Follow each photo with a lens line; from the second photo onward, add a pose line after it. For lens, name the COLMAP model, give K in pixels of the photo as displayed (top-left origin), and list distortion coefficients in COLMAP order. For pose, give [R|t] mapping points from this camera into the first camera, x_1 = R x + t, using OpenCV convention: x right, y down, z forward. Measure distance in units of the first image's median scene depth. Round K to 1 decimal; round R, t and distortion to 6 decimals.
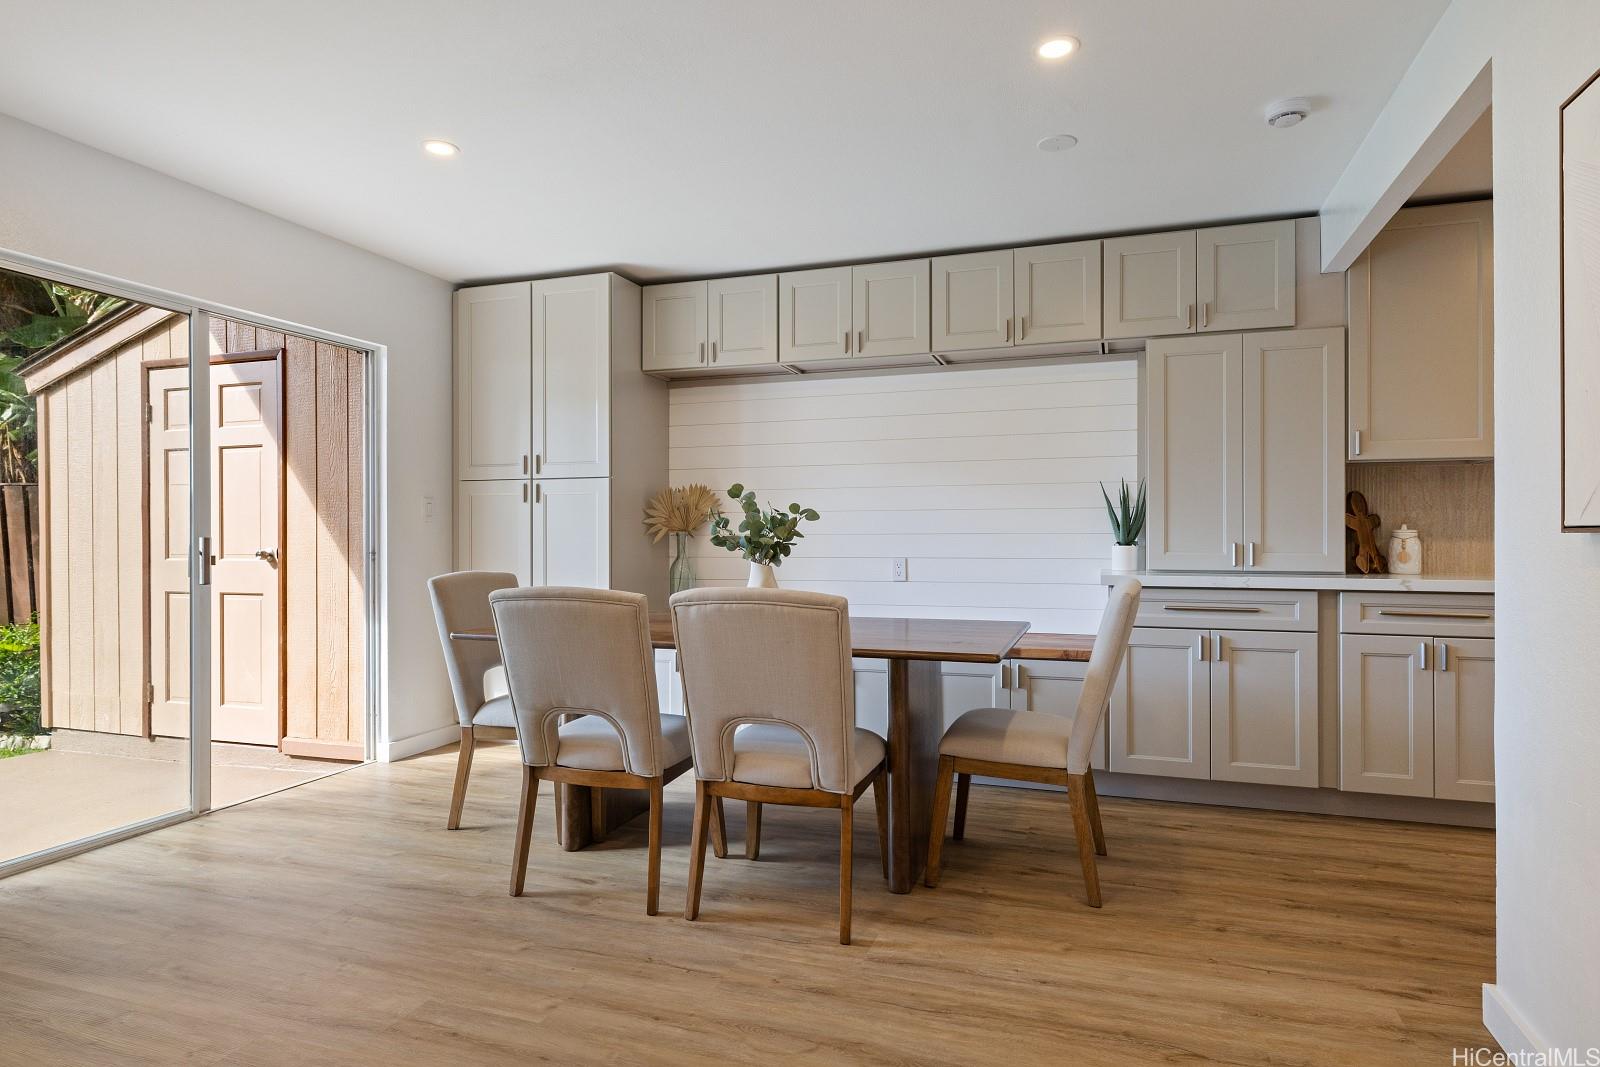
lens RADIAL K [[913.5, 0, 802.1], [0, 913.5, 544.0], [0, 0, 1]] dist [0.002196, -0.002150]
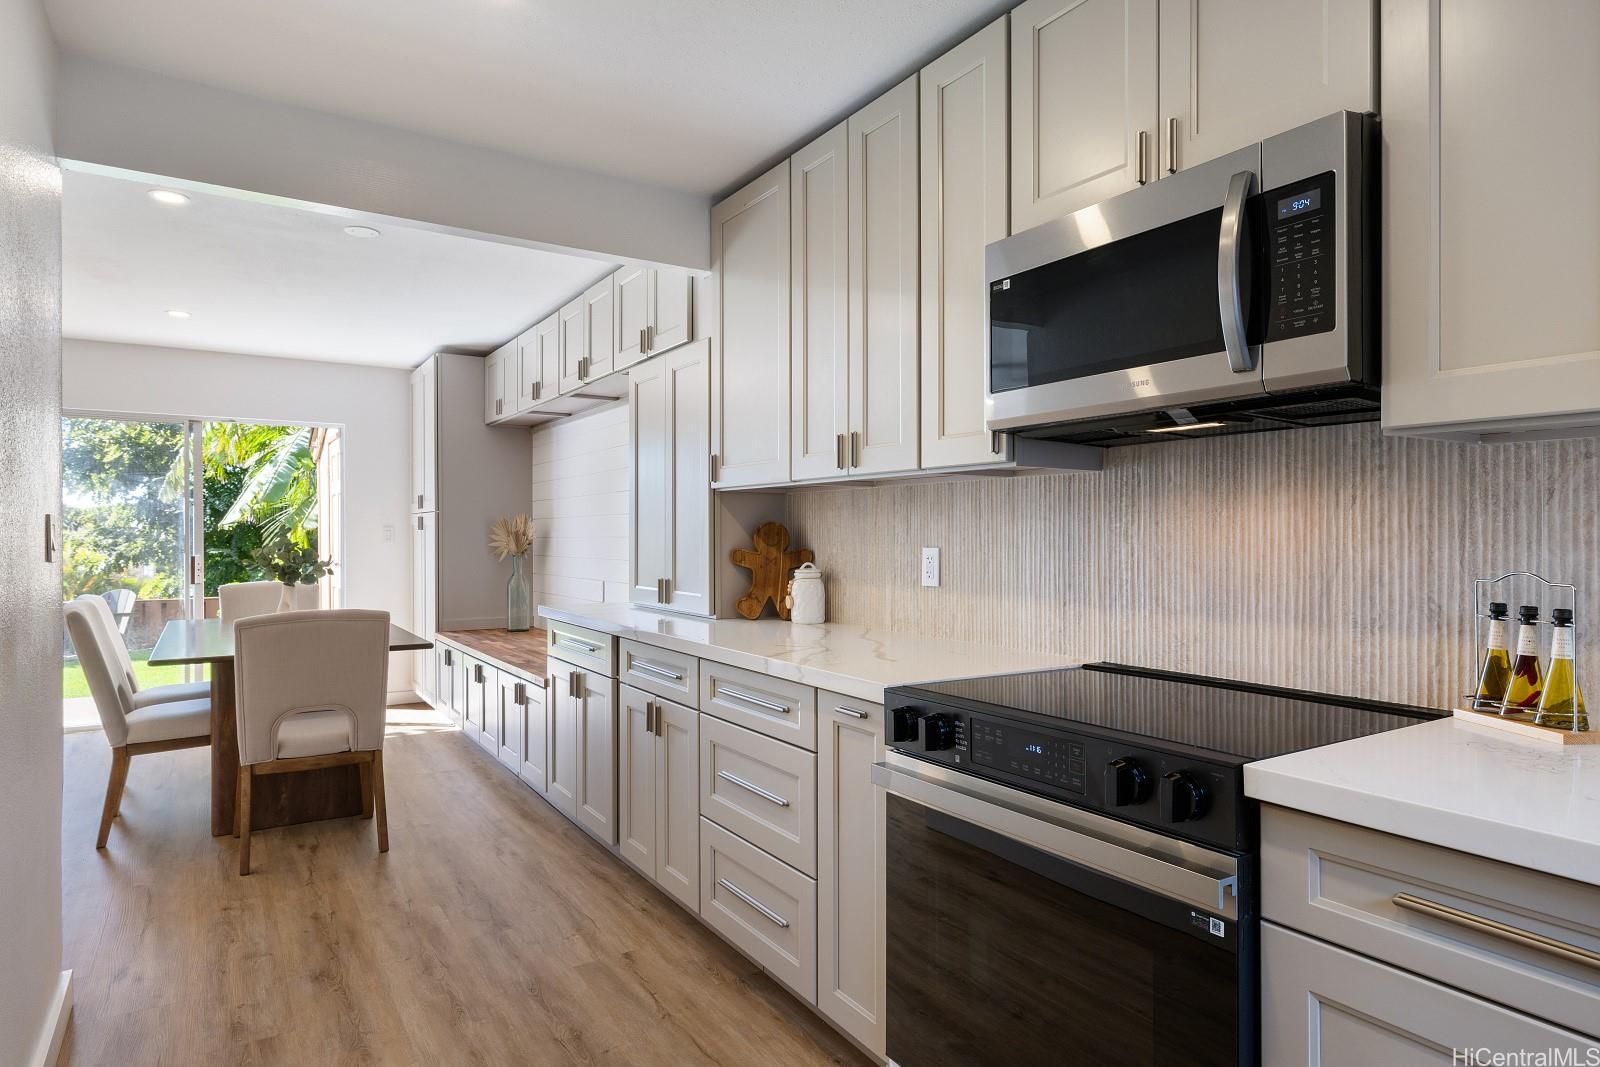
lens RADIAL K [[913.5, 0, 793.6], [0, 913.5, 541.8], [0, 0, 1]] dist [0.002196, -0.002150]
pose [[0.781838, 0.008019, -0.623430, 1.213021], [-0.011627, 0.999931, -0.001719, -0.040240], [0.623373, 0.008593, 0.781877, 0.365099]]
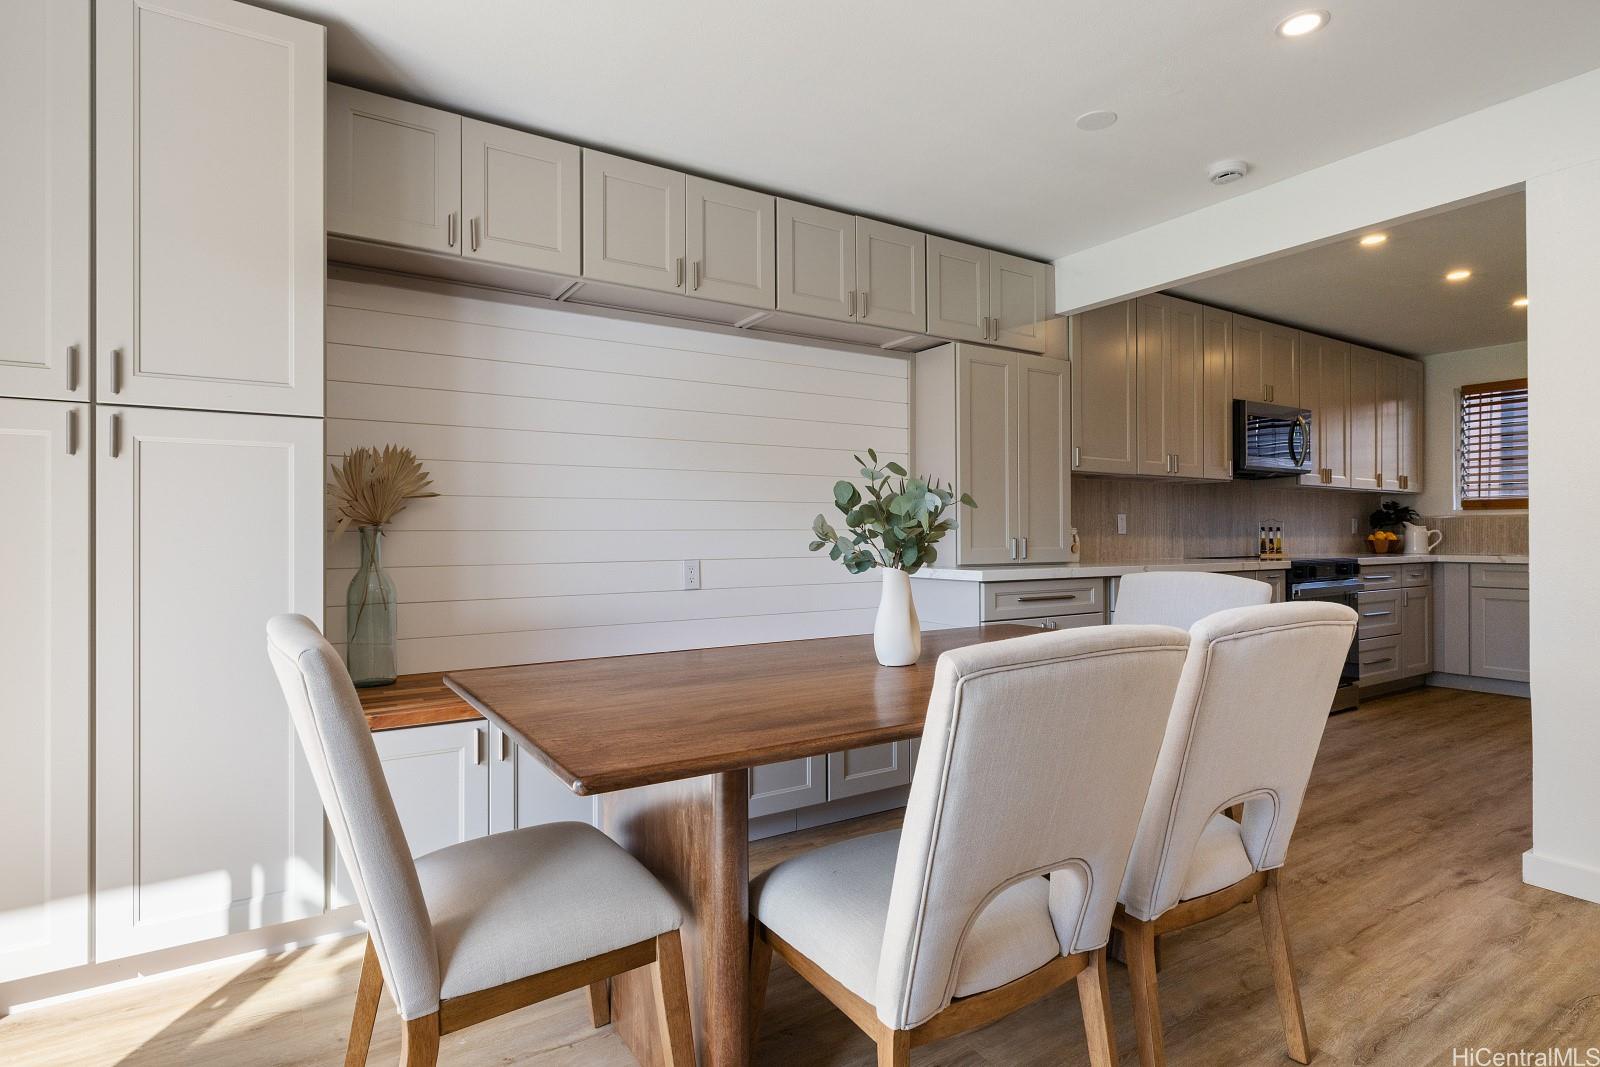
lens RADIAL K [[829.9, 0, 810.5], [0, 829.9, 531.7], [0, 0, 1]] dist [-0.001274, -0.000637]
pose [[0.613545, 0.002504, 0.789656, -0.501541], [0.008768, 0.999912, -0.009983, -0.001194], [-0.789611, 0.013048, 0.613468, 0.597196]]
